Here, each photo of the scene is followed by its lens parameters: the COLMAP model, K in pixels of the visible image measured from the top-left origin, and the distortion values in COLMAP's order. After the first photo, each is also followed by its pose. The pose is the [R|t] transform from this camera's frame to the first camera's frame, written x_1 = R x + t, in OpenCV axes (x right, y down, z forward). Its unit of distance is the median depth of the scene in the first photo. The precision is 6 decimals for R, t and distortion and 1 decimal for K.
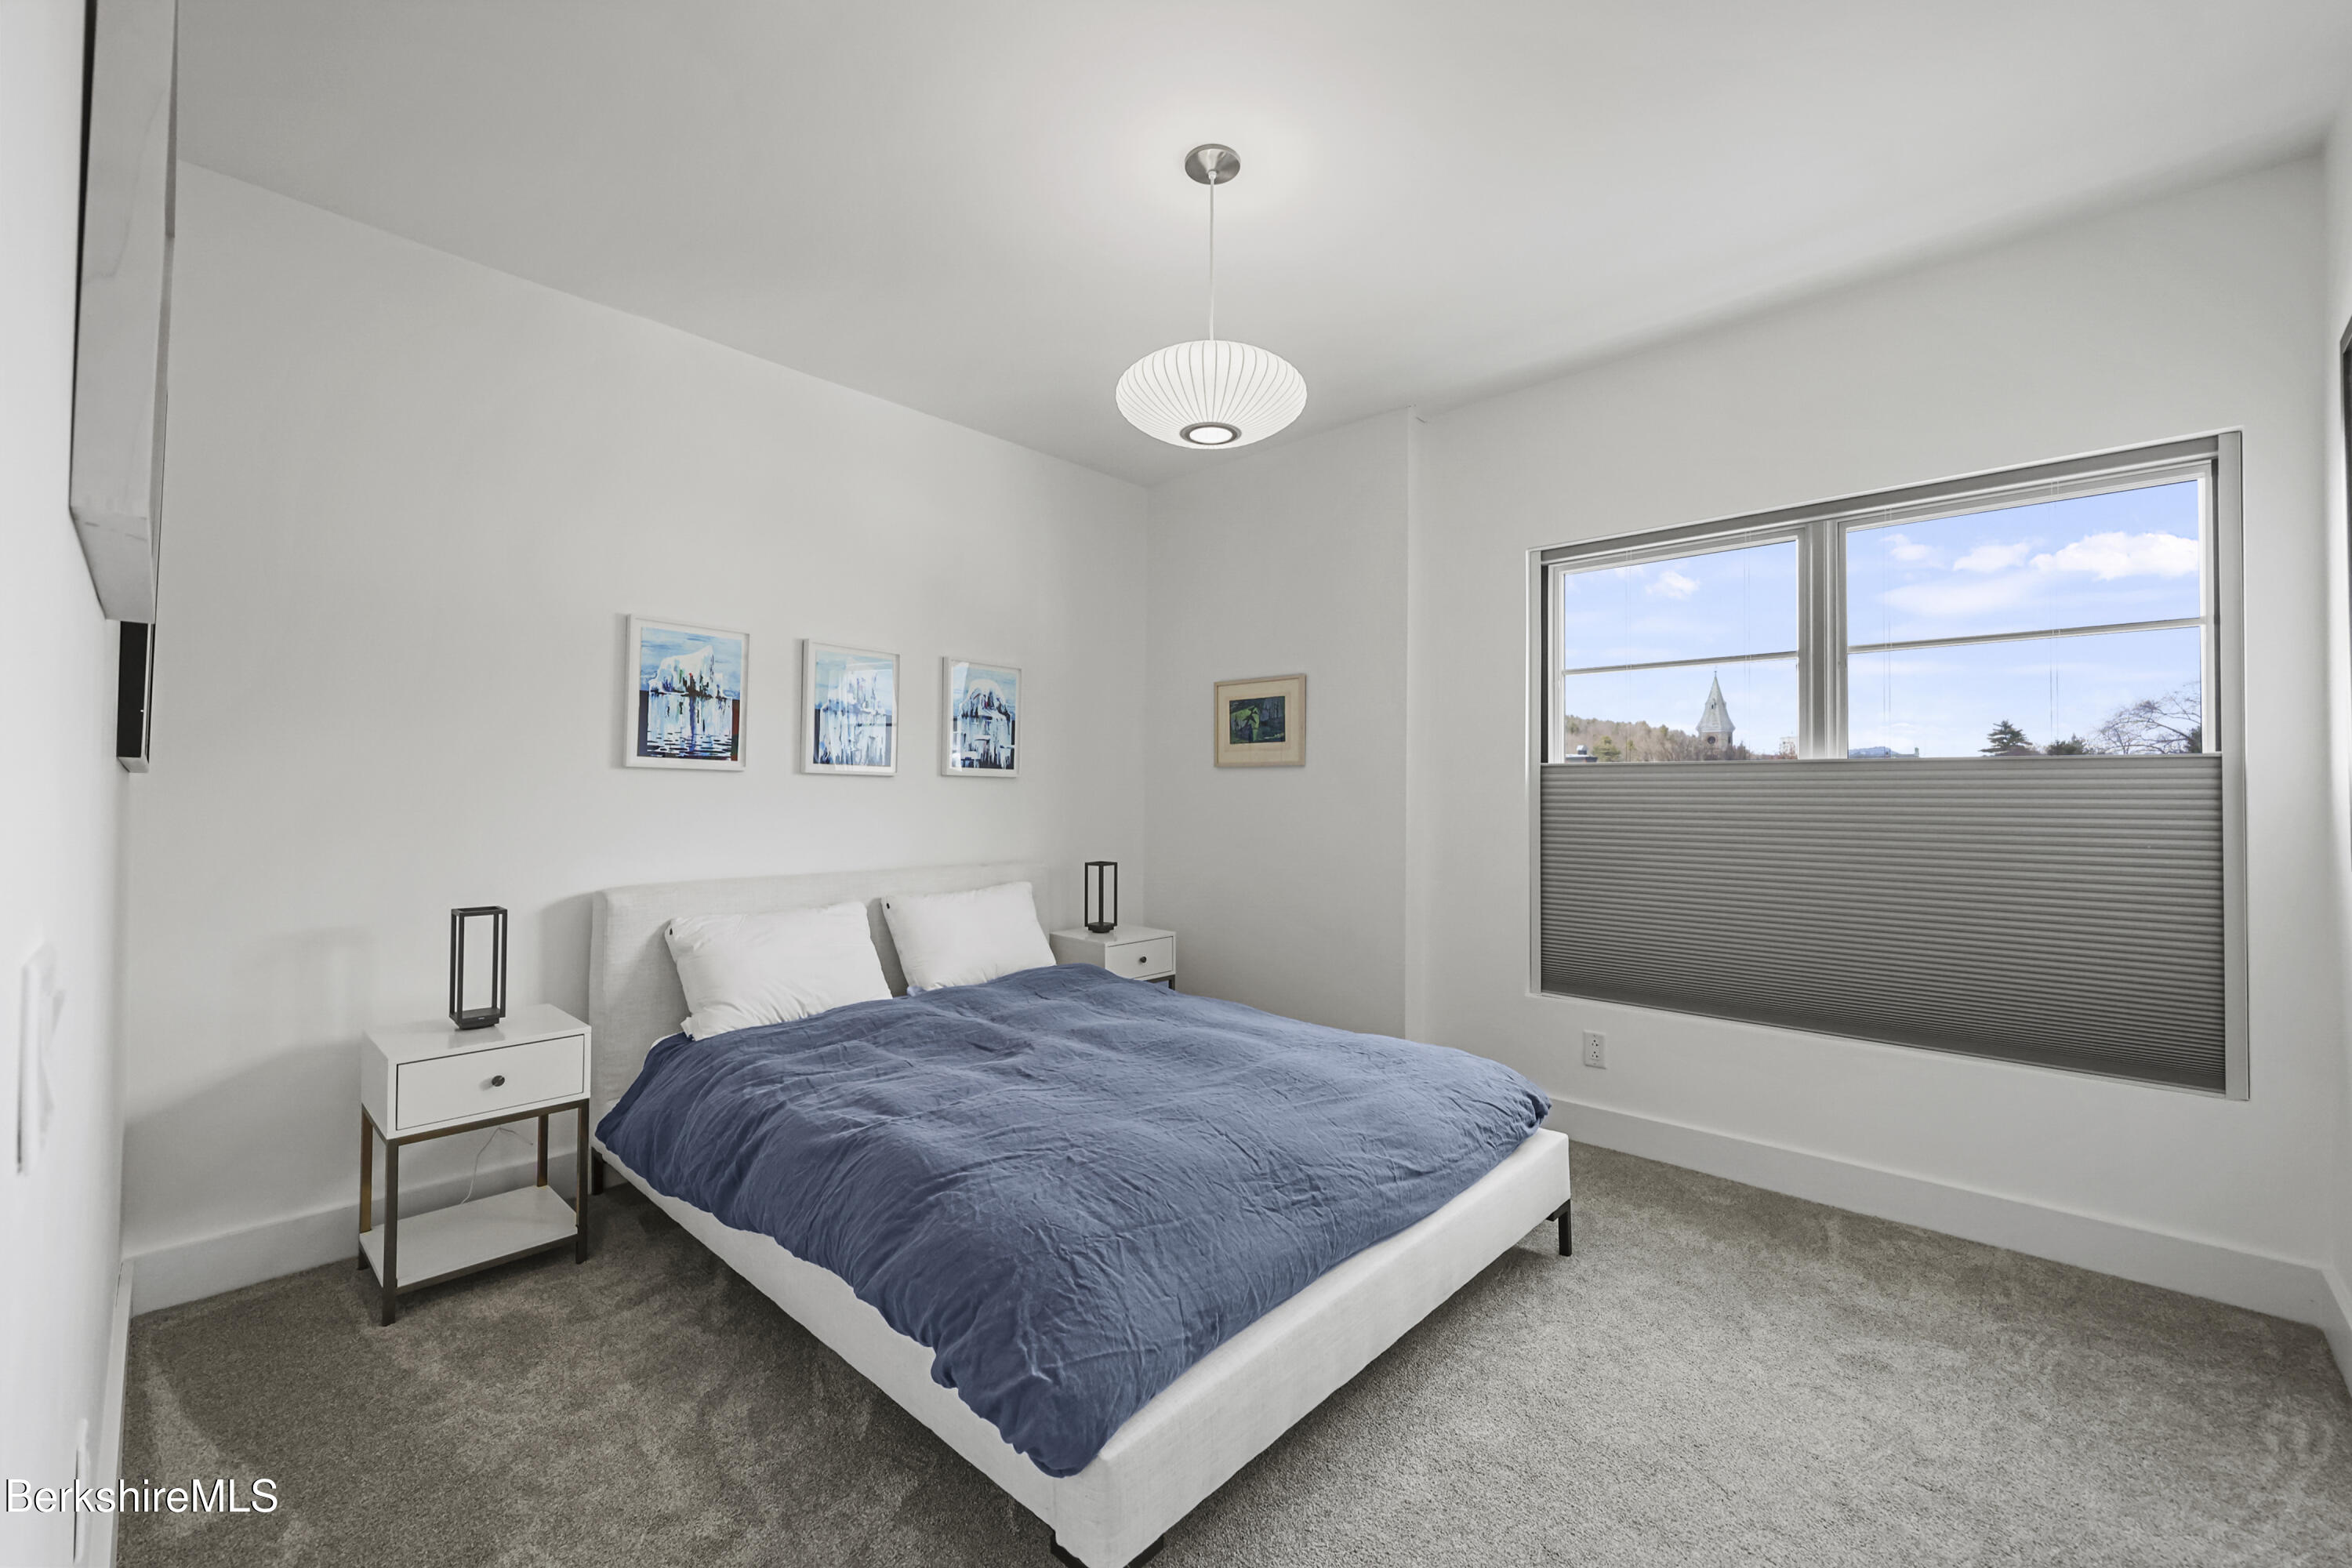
lens RADIAL K [[949.4, 0, 1178.6], [0, 949.4, 775.9], [0, 0, 1]] dist [-0.000530, -0.000033]
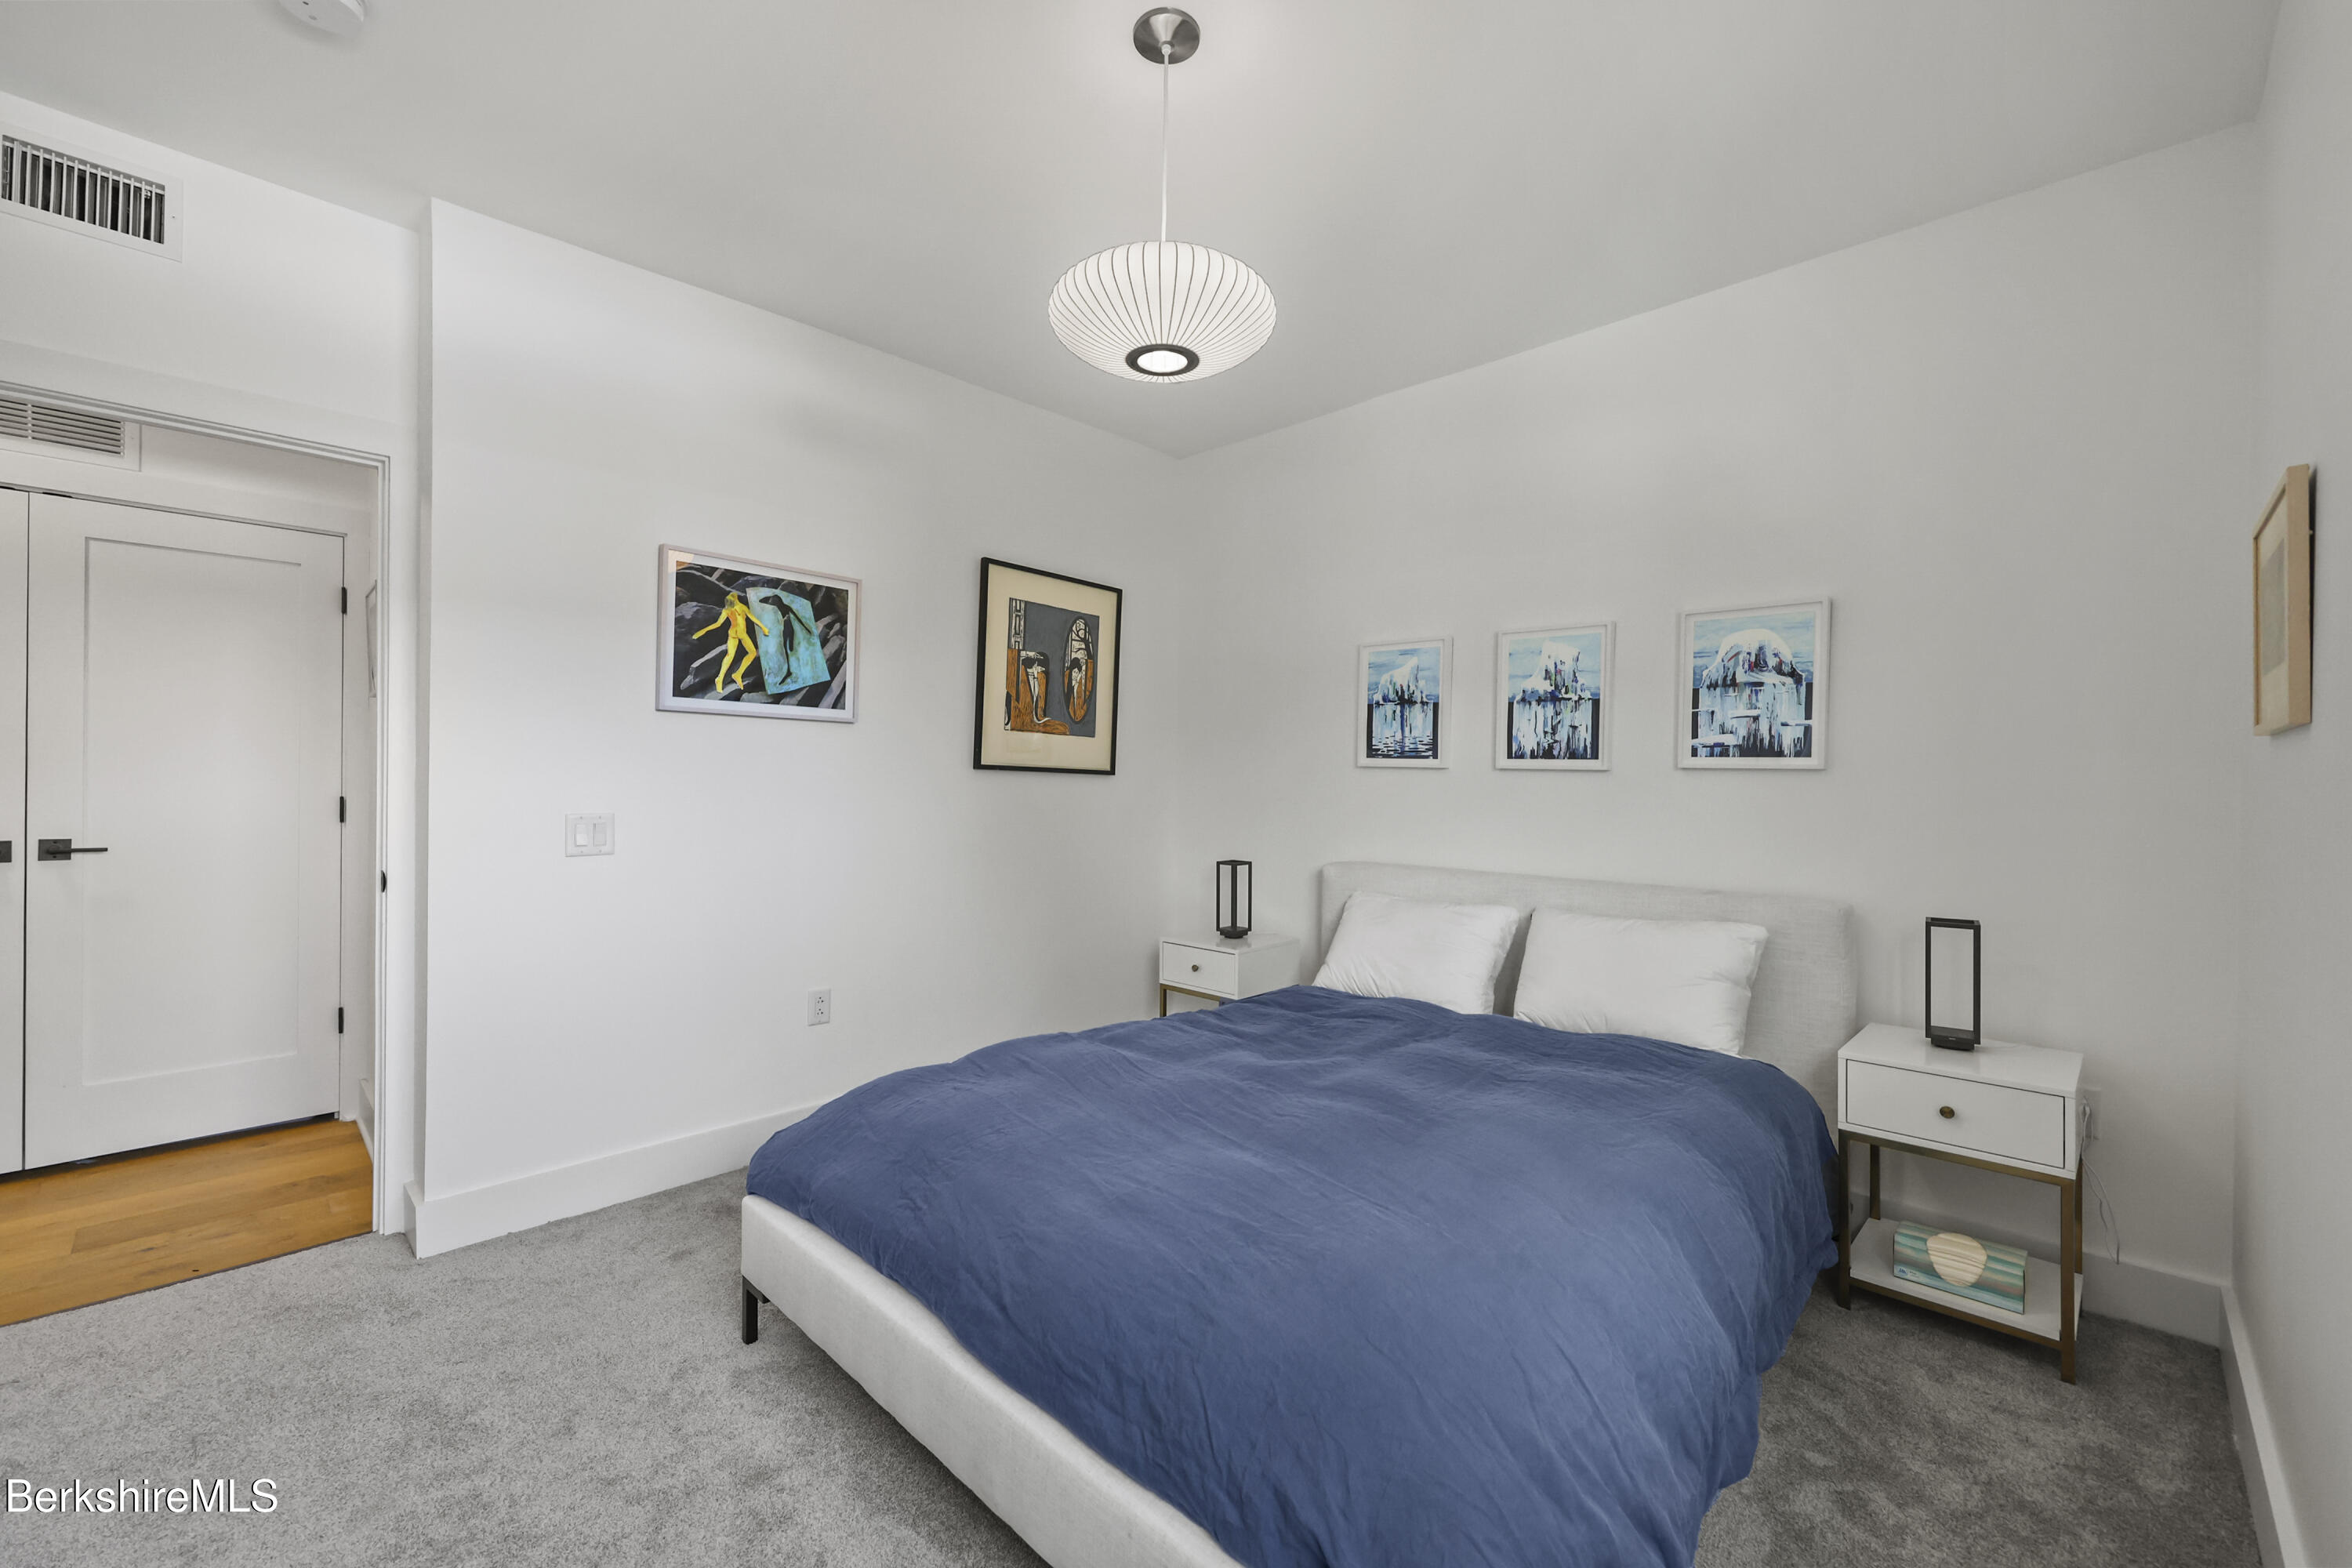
lens RADIAL K [[949.4, 0, 1178.6], [0, 949.4, 775.9], [0, 0, 1]] dist [-0.000530, -0.000033]
pose [[-0.024759, -0.012913, -0.999610, 0.581552], [0.004078, 0.999907, -0.013018, 0.015231], [0.999685, -0.004399, -0.024704, 0.689330]]
